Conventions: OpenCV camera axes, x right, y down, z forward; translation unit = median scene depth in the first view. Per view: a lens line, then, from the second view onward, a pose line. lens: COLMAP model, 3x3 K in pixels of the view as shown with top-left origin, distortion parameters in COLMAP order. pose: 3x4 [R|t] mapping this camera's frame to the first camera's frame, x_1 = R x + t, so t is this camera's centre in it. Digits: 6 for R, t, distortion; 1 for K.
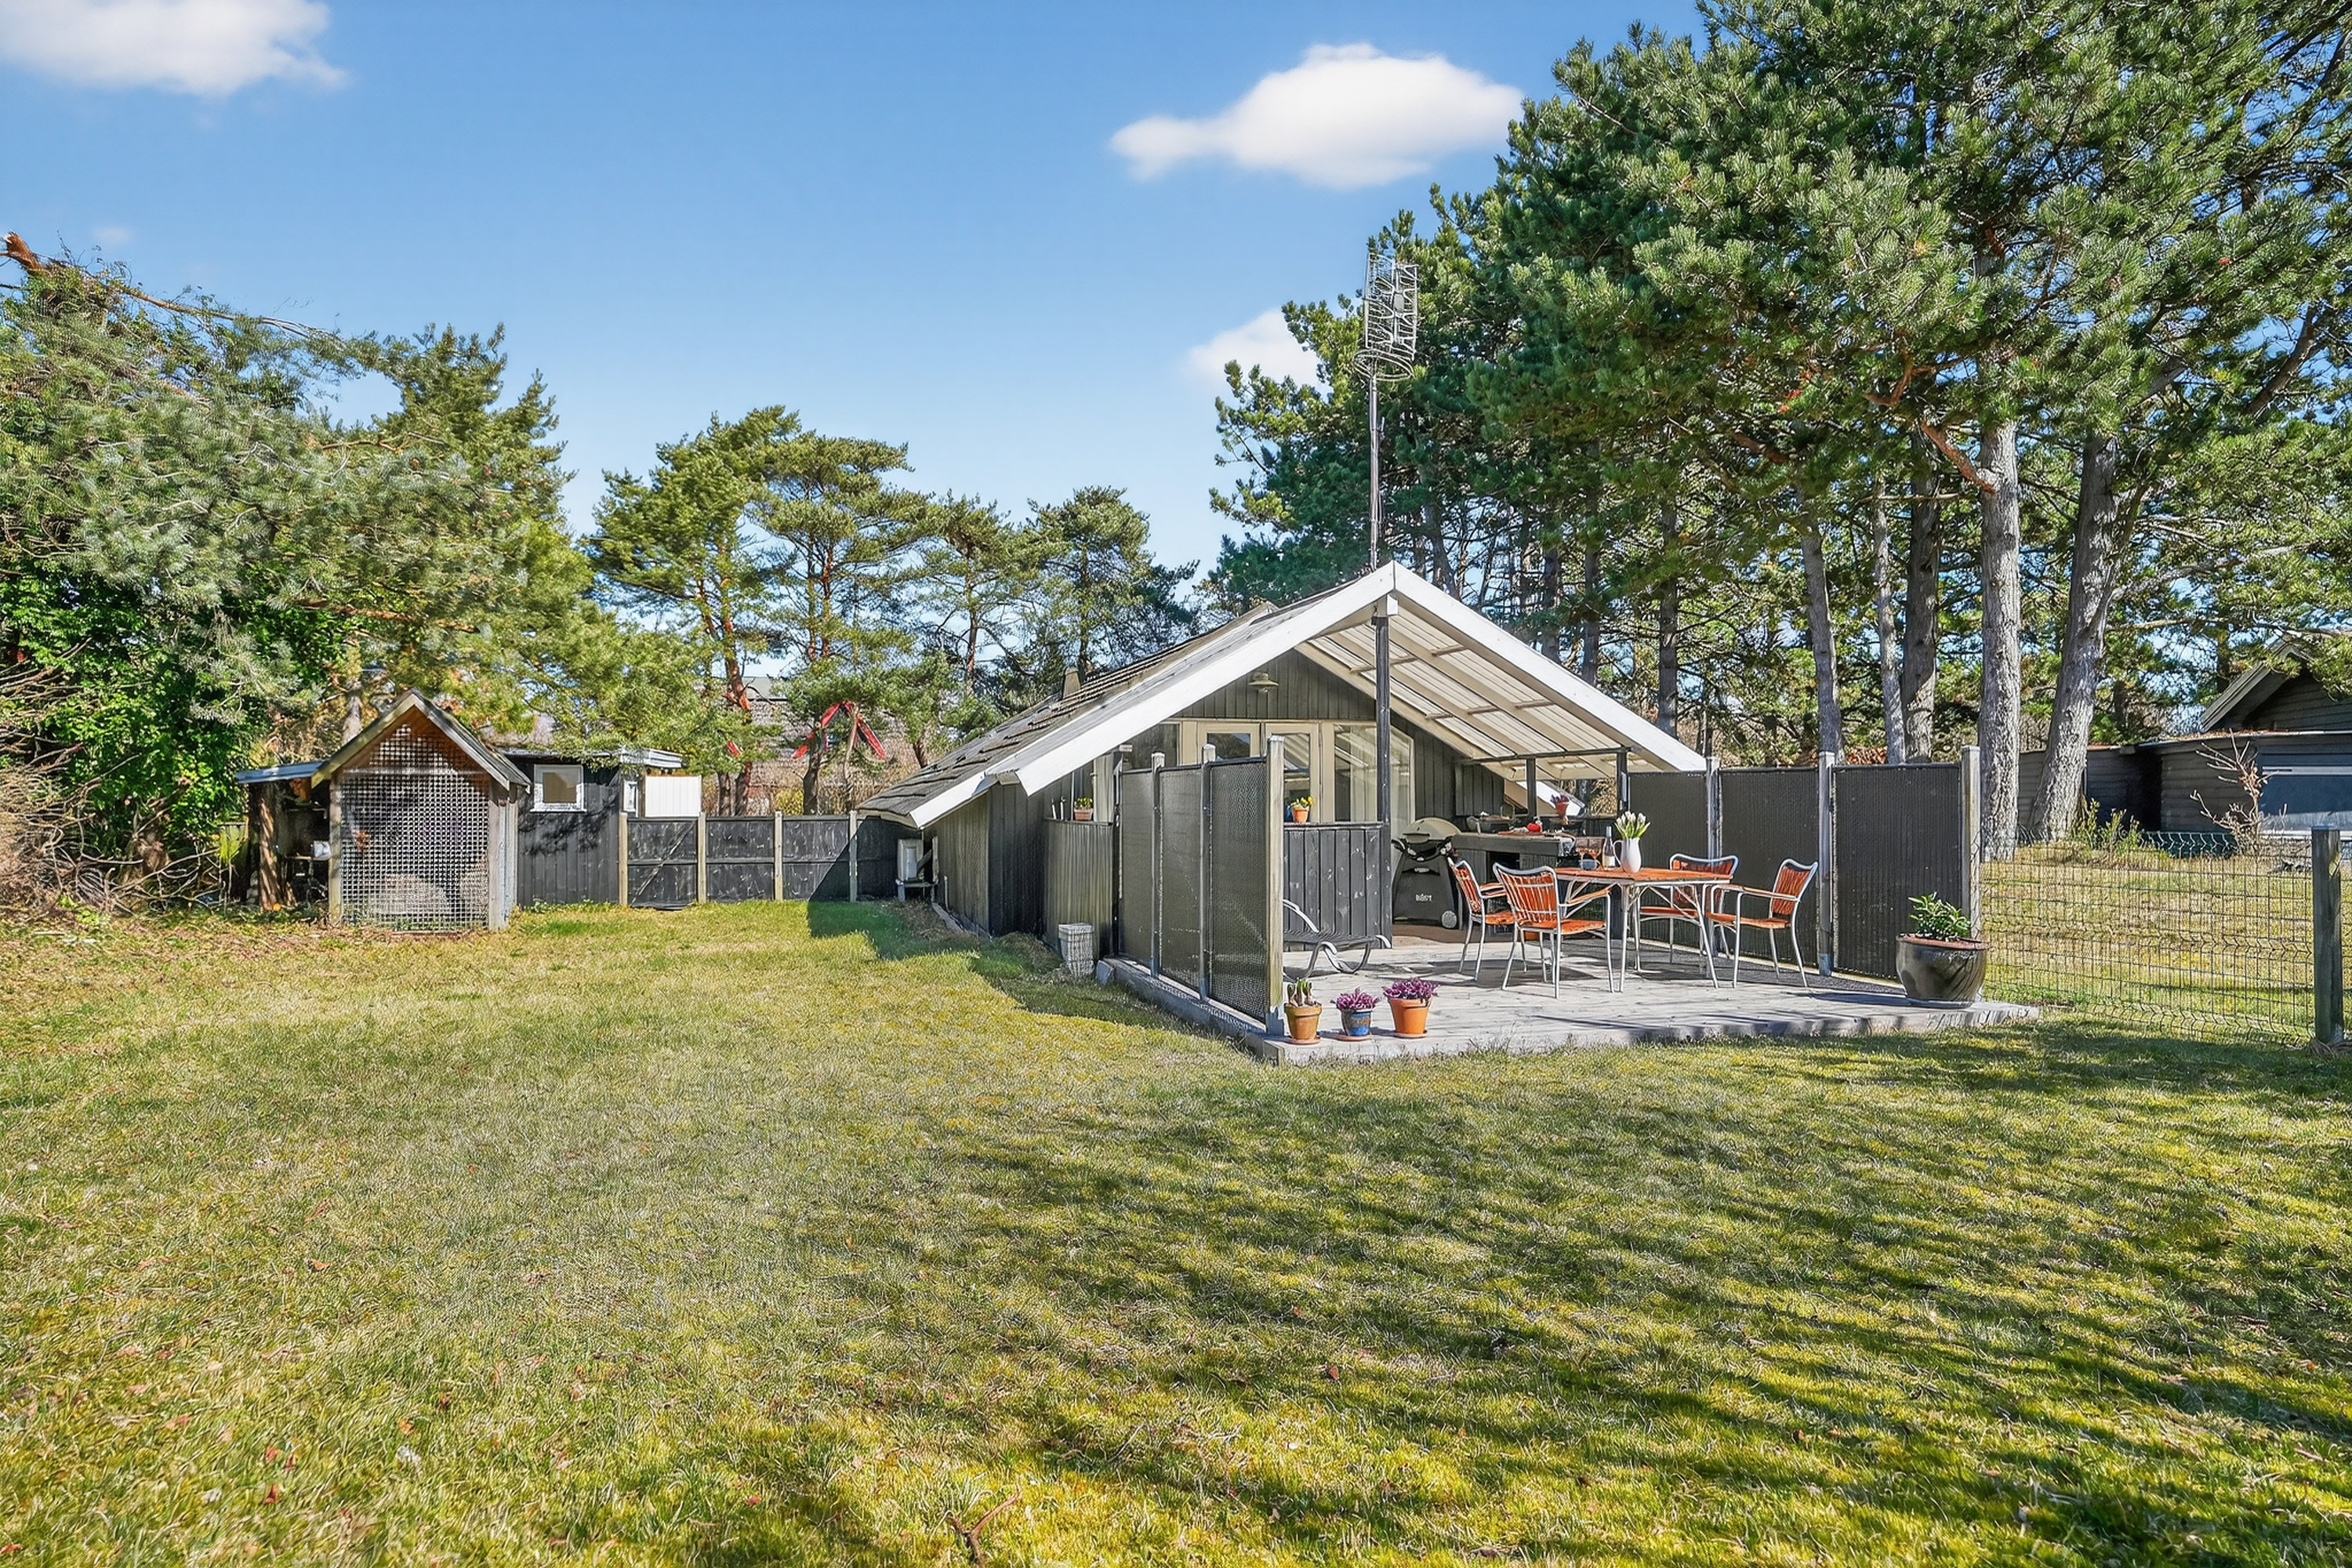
lens RADIAL K [[1402.1, 0, 1181.5], [0, 1402.1, 766.5], [0, 0, 1]] dist [-0.021578, 0.000412]
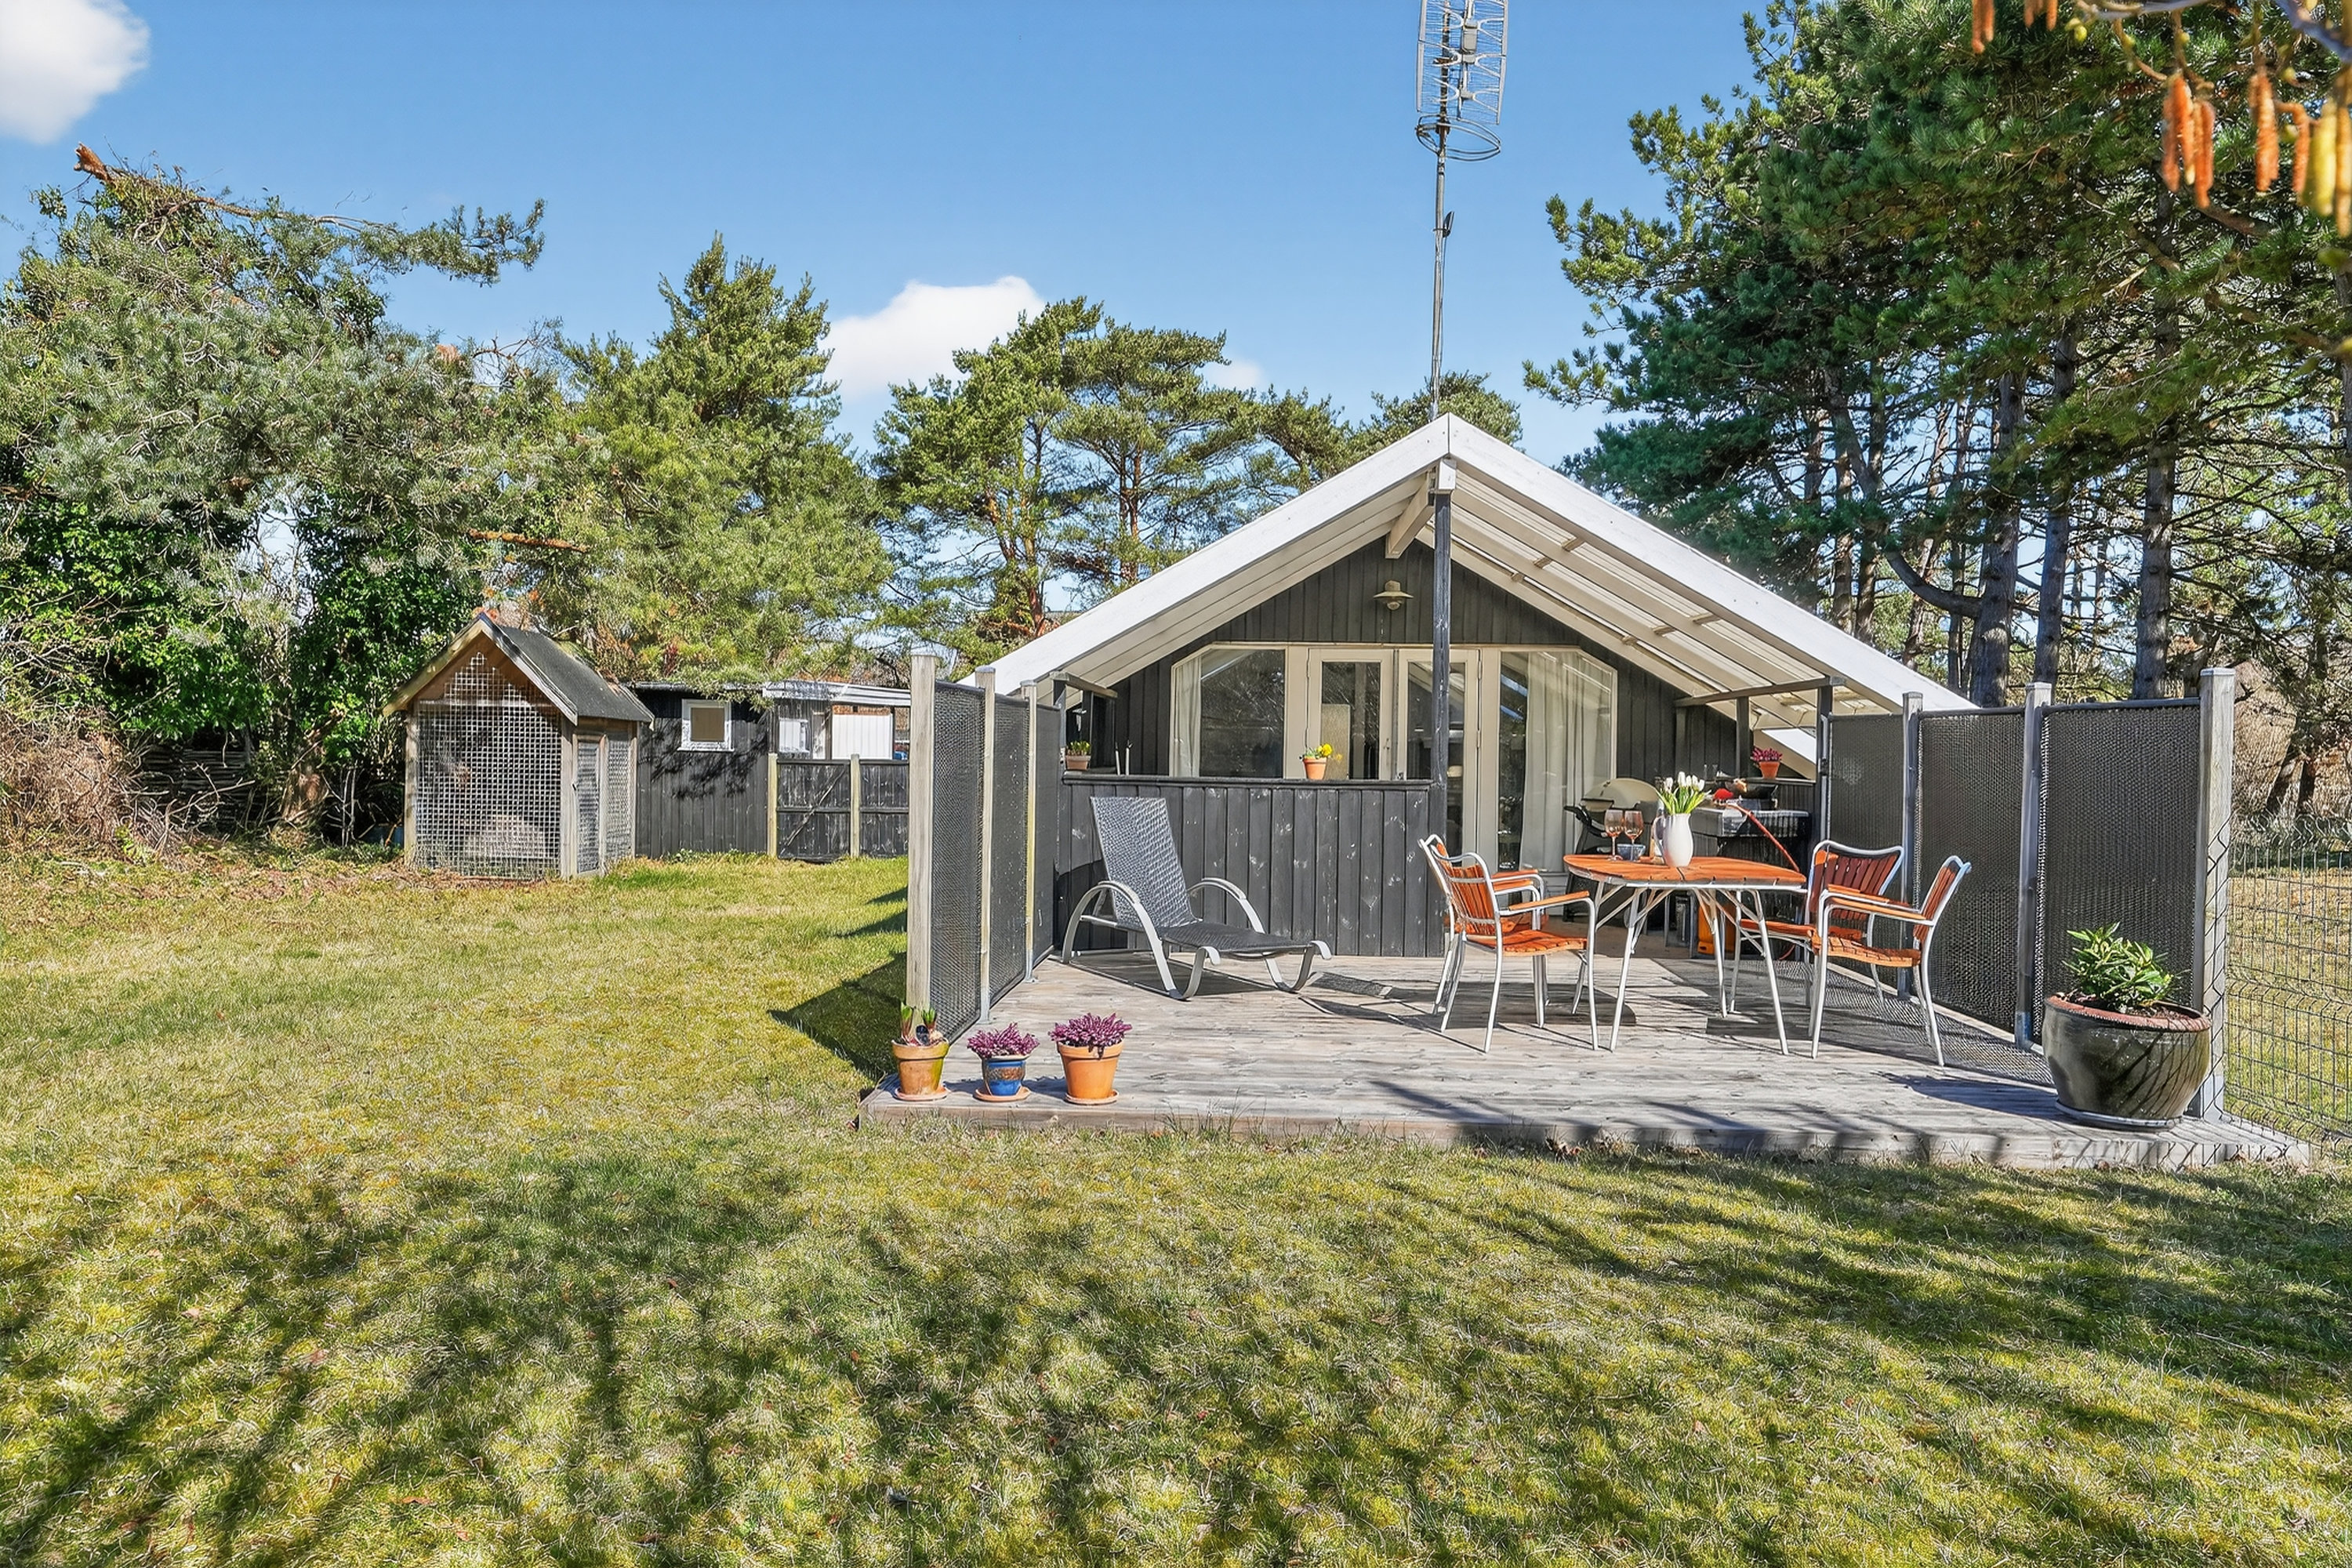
lens RADIAL K [[1583.5, 0, 1170.0], [0, 1583.5, 743.2], [0, 0, 1]] dist [-0.005017, 0.003700]
pose [[0.949557, 0.015717, -0.313200, 0.206758], [-0.009719, 0.999738, 0.020702, 0.003729], [0.313444, -0.016614, 0.949461, 0.146144]]
